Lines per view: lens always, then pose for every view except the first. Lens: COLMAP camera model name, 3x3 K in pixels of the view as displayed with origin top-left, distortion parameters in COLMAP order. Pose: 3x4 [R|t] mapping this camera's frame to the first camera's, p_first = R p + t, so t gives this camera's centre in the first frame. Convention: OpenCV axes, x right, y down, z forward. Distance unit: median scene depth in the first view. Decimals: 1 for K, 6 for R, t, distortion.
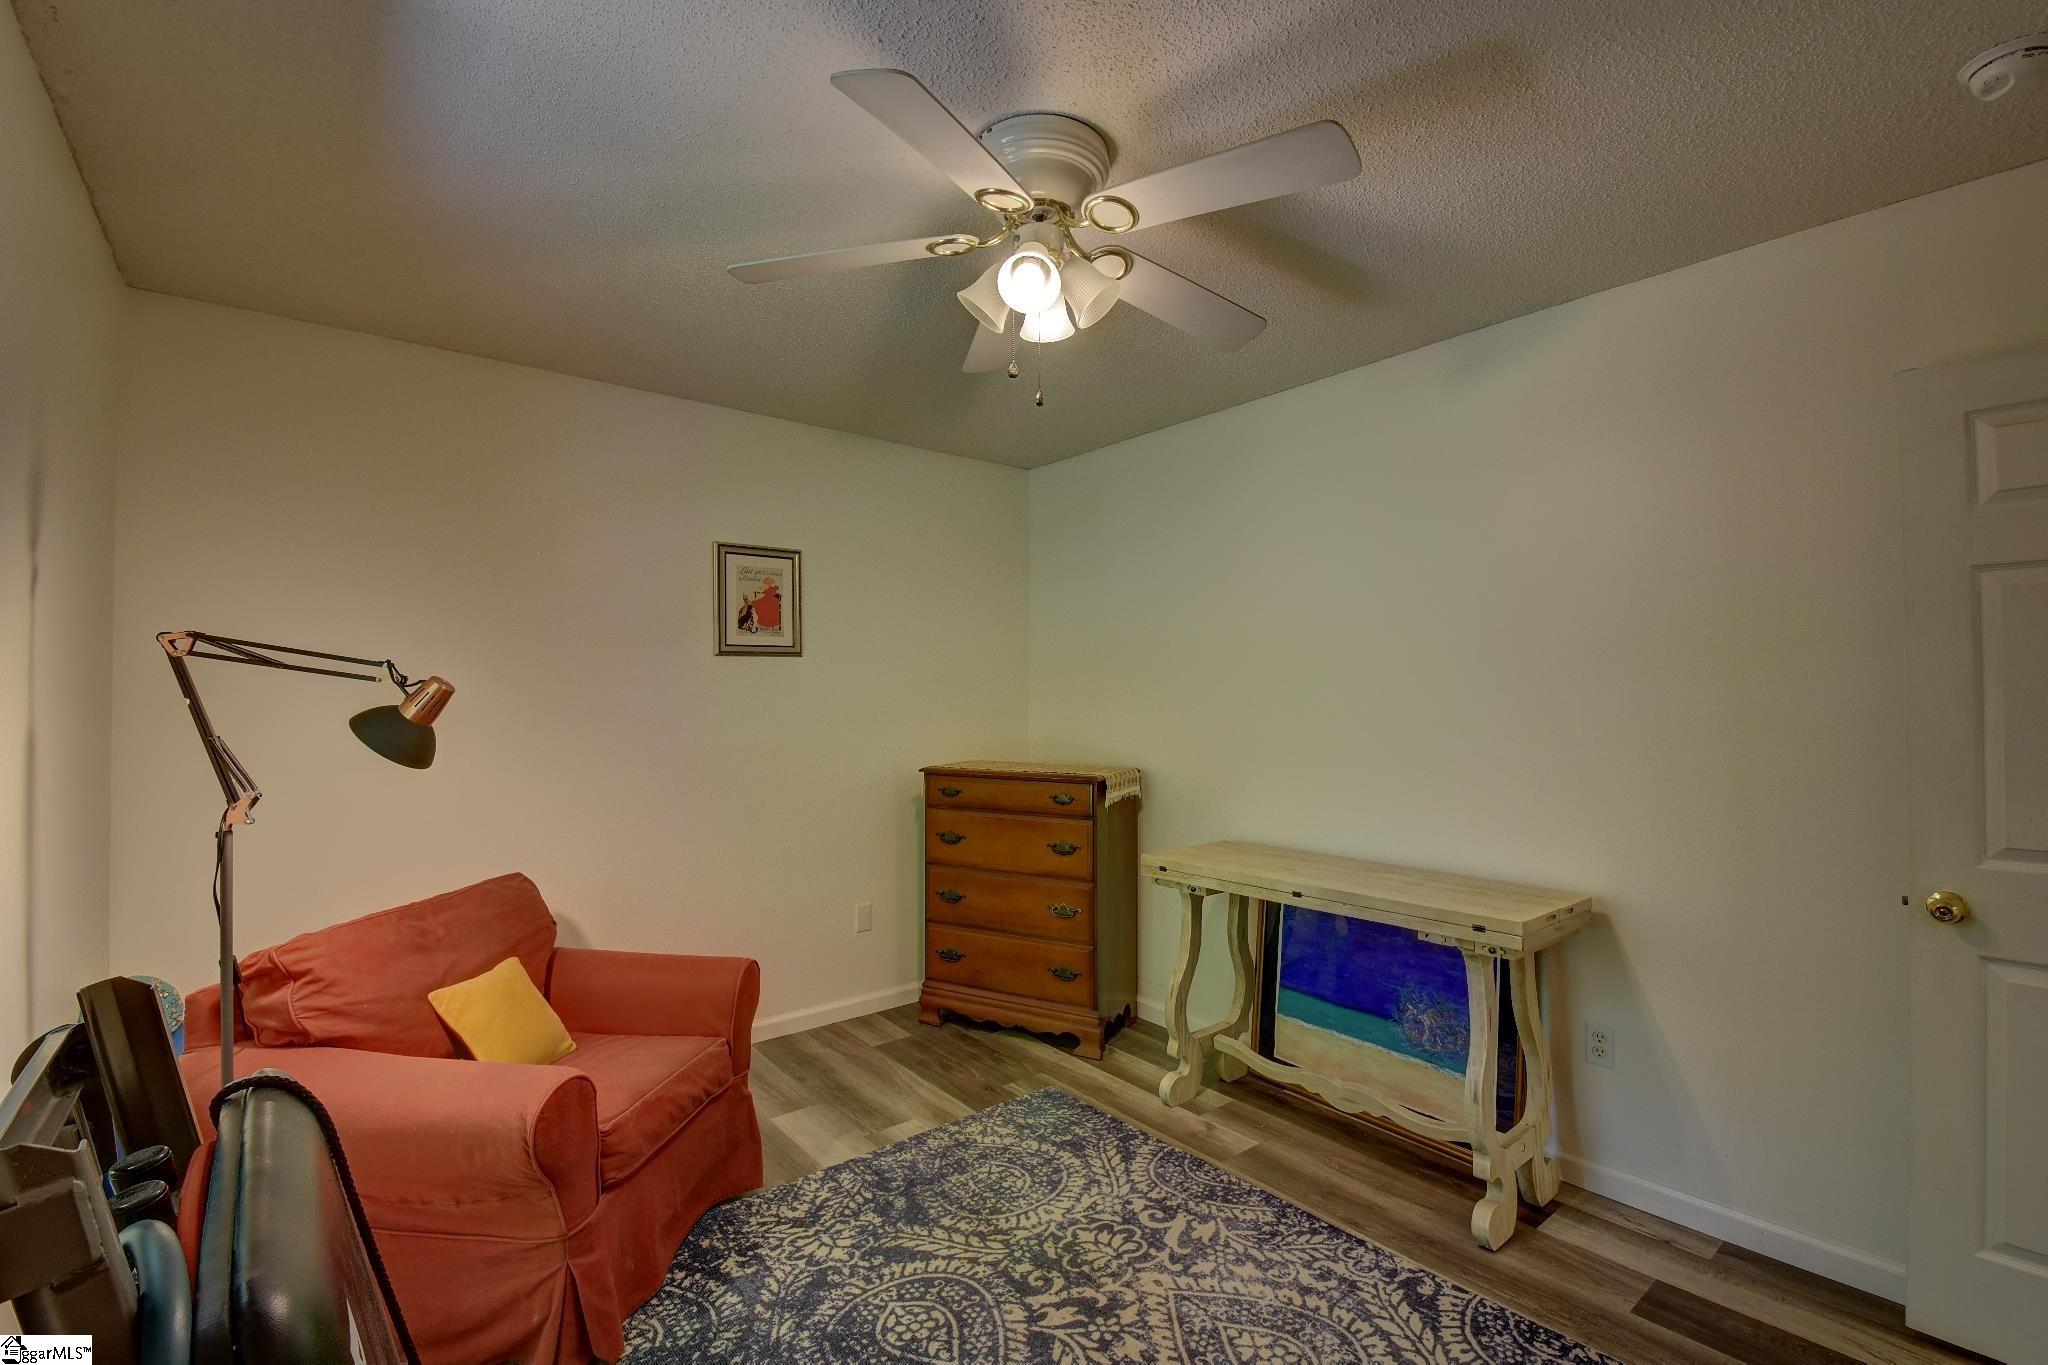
lens RADIAL K [[898.4, 0, 1029.0], [0, 898.4, 676.8], [0, 0, 1]] dist [0.020688, -0.025322]
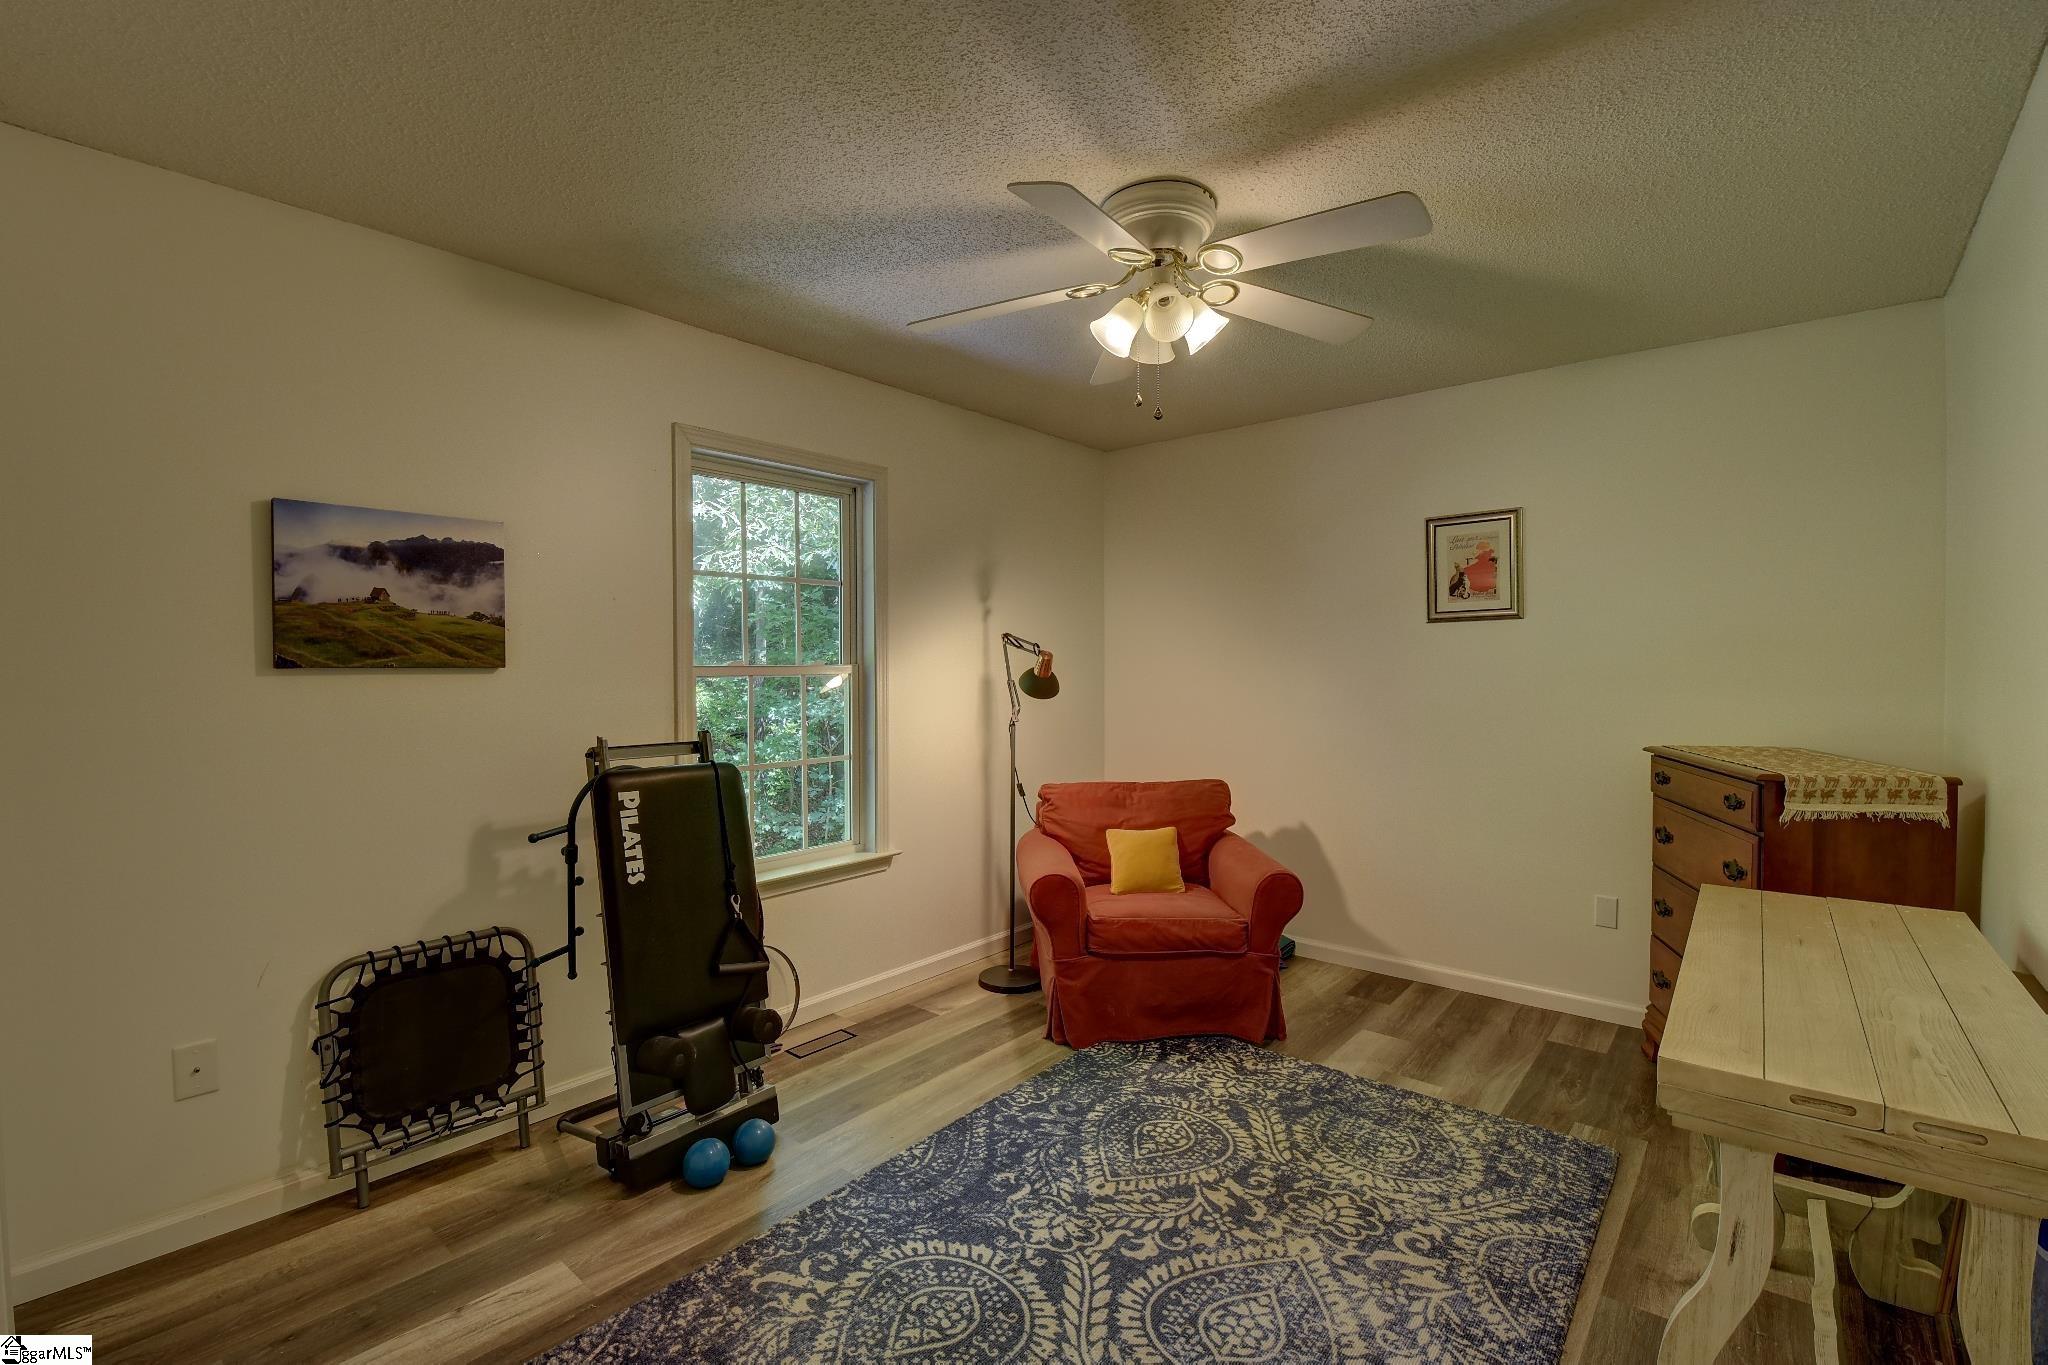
lens RADIAL K [[898.4, 0, 1029.0], [0, 898.4, 676.8], [0, 0, 1]] dist [0.020688, -0.025322]
pose [[0.186280, 0.011858, -0.982425, 0.955537], [0.024747, 0.999553, 0.016757, 0.017010], [0.982185, -0.027434, 0.185903, 0.486401]]
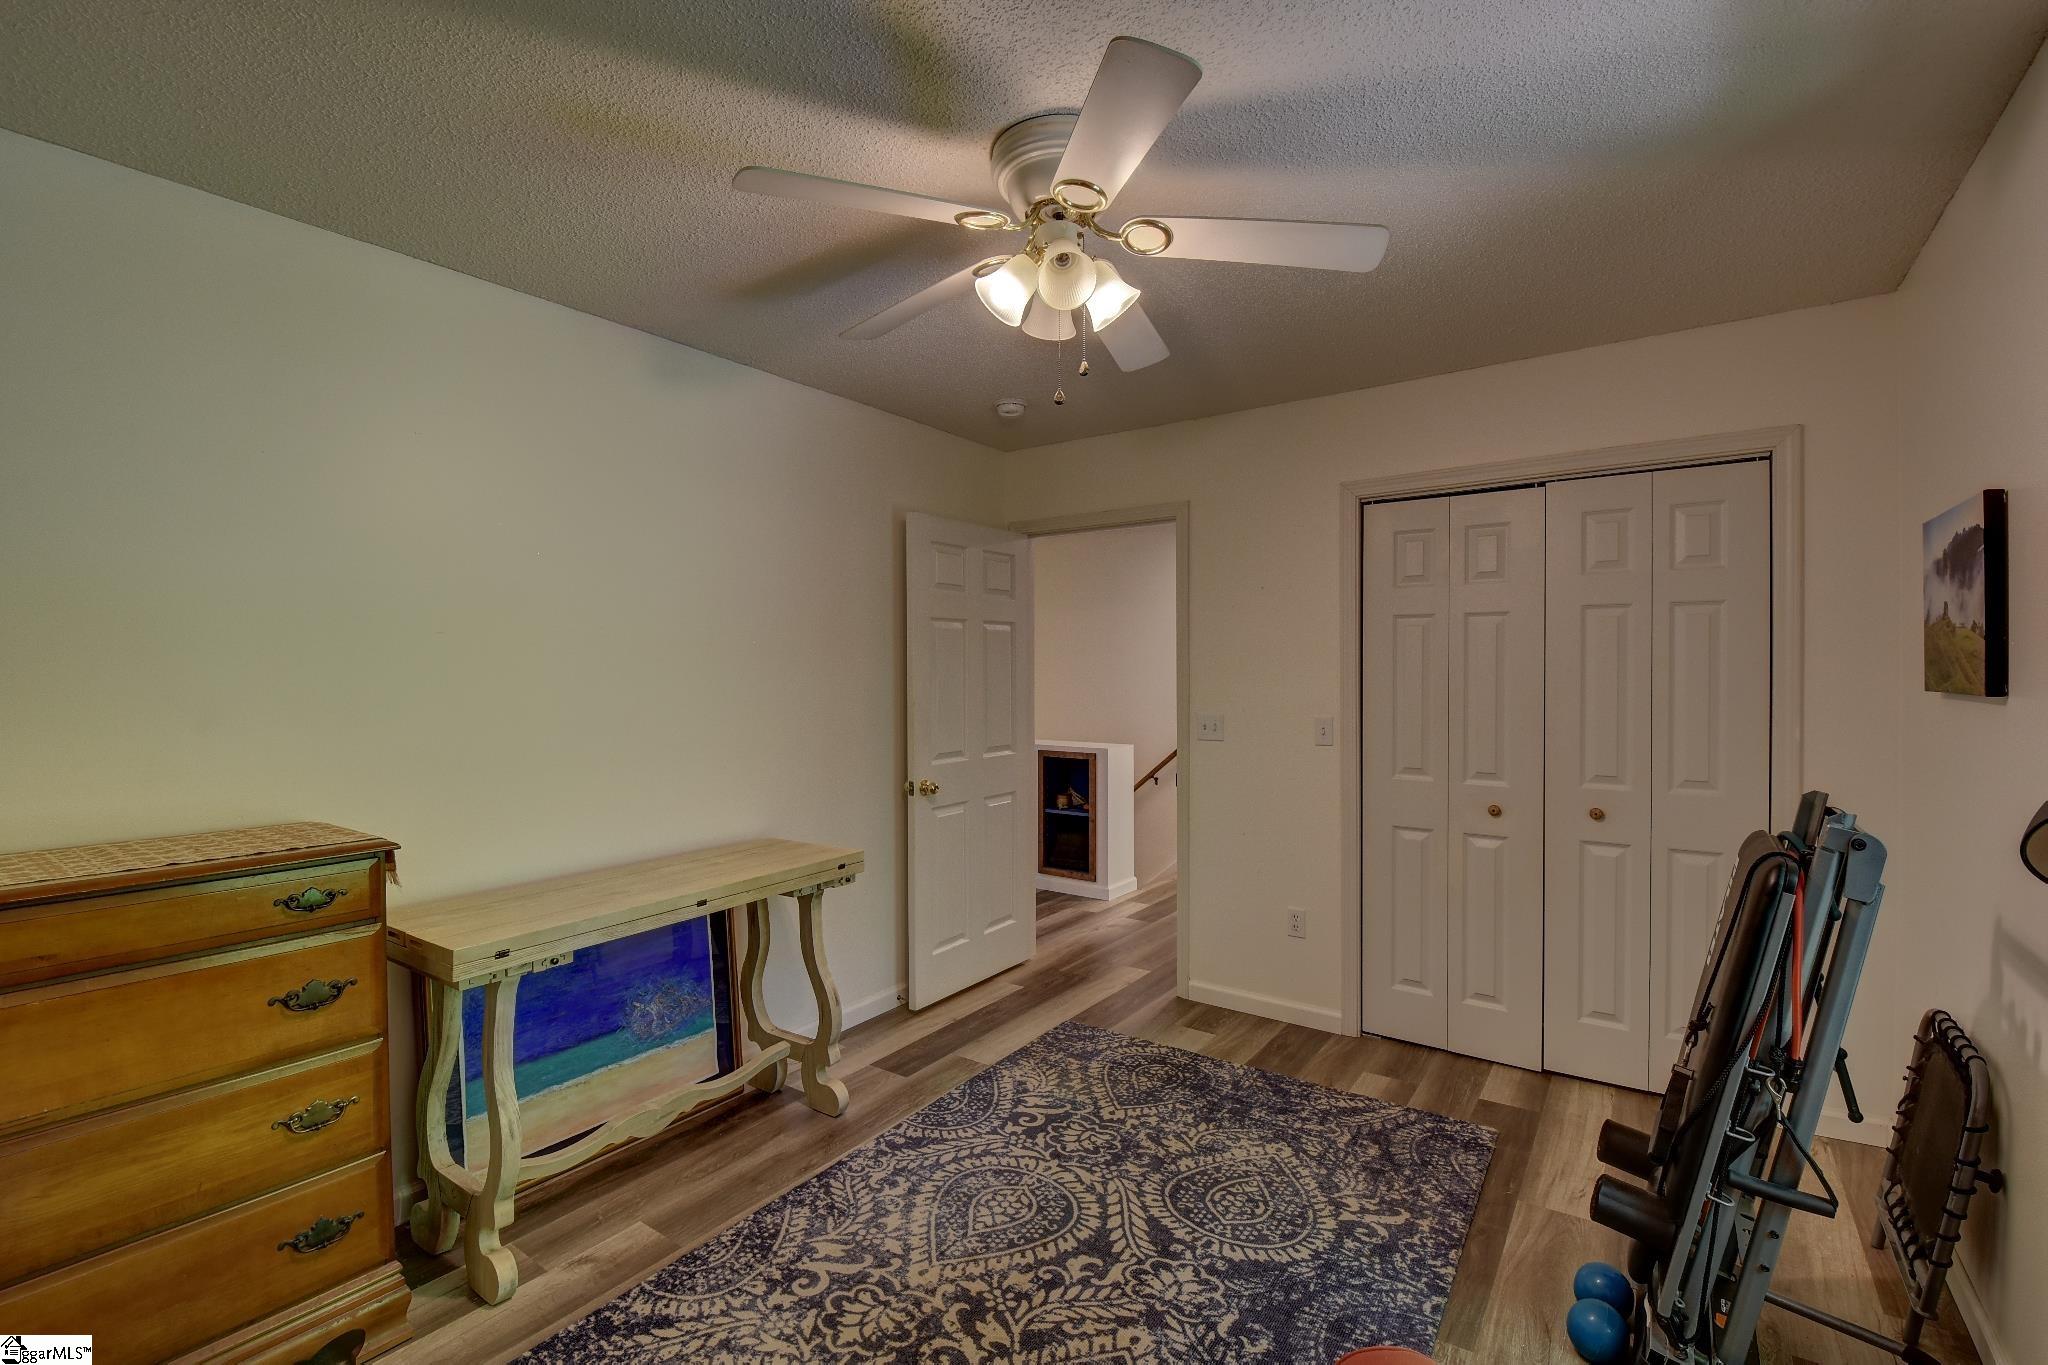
lens RADIAL K [[898.4, 0, 1029.0], [0, 898.4, 676.8], [0, 0, 1]] dist [0.020688, -0.025322]
pose [[-0.269939, -0.004911, 0.962865, -0.776630], [-0.017009, 0.999855, 0.000331, 0.004666], [-0.962727, -0.016288, -0.269983, 1.061504]]
